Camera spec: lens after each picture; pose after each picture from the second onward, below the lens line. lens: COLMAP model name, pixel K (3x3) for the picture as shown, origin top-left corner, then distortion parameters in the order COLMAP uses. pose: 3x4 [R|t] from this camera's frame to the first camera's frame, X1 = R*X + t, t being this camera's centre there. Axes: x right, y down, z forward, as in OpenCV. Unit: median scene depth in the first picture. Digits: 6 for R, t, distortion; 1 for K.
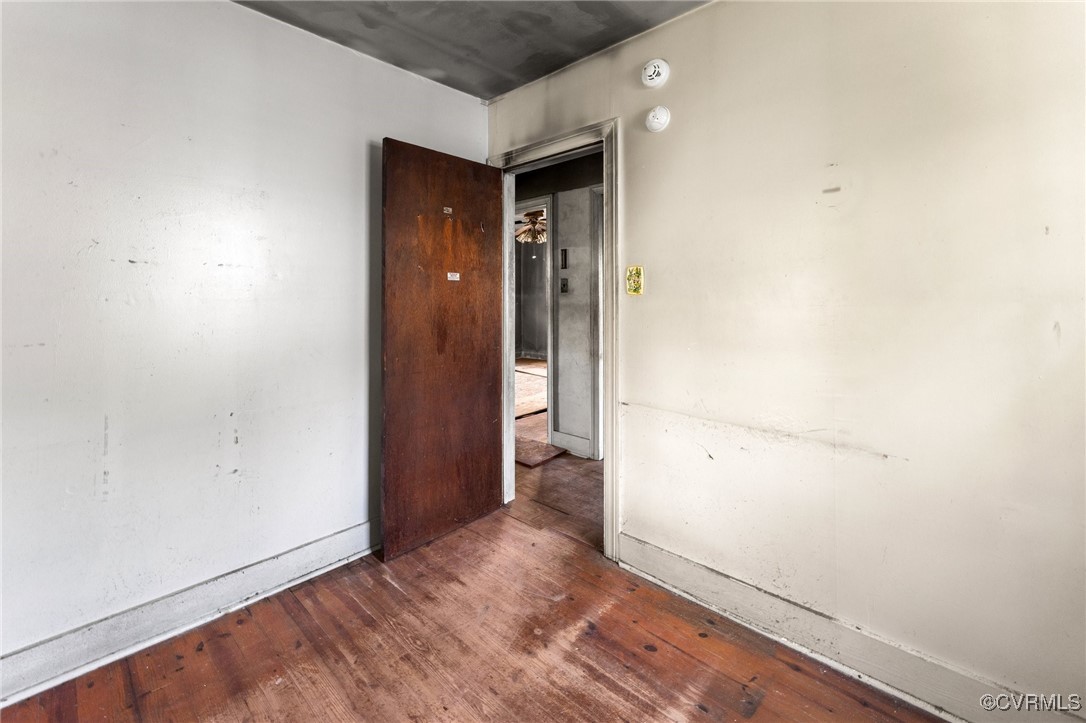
lens RADIAL K [[460.8, 0, 542.2], [0, 460.8, 285.4], [0, 0, 1]] dist [-0.000334, 0.000151]
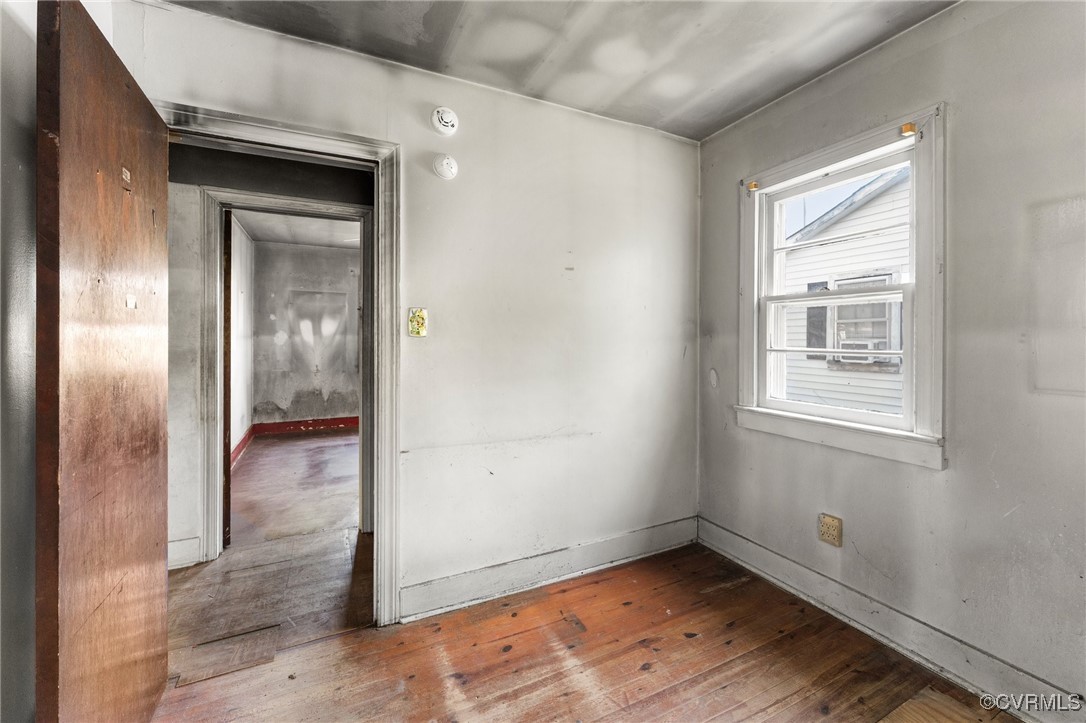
lens RADIAL K [[440.0, 0, 539.7], [0, 440.0, 339.6], [0, 0, 1]] dist [0.000541, 0.000106]
pose [[0.360384, -0.001087, 0.932803, -0.662025], [-0.020737, 0.999743, 0.009176, 0.013723], [-0.932574, -0.022651, 0.360269, 0.490221]]
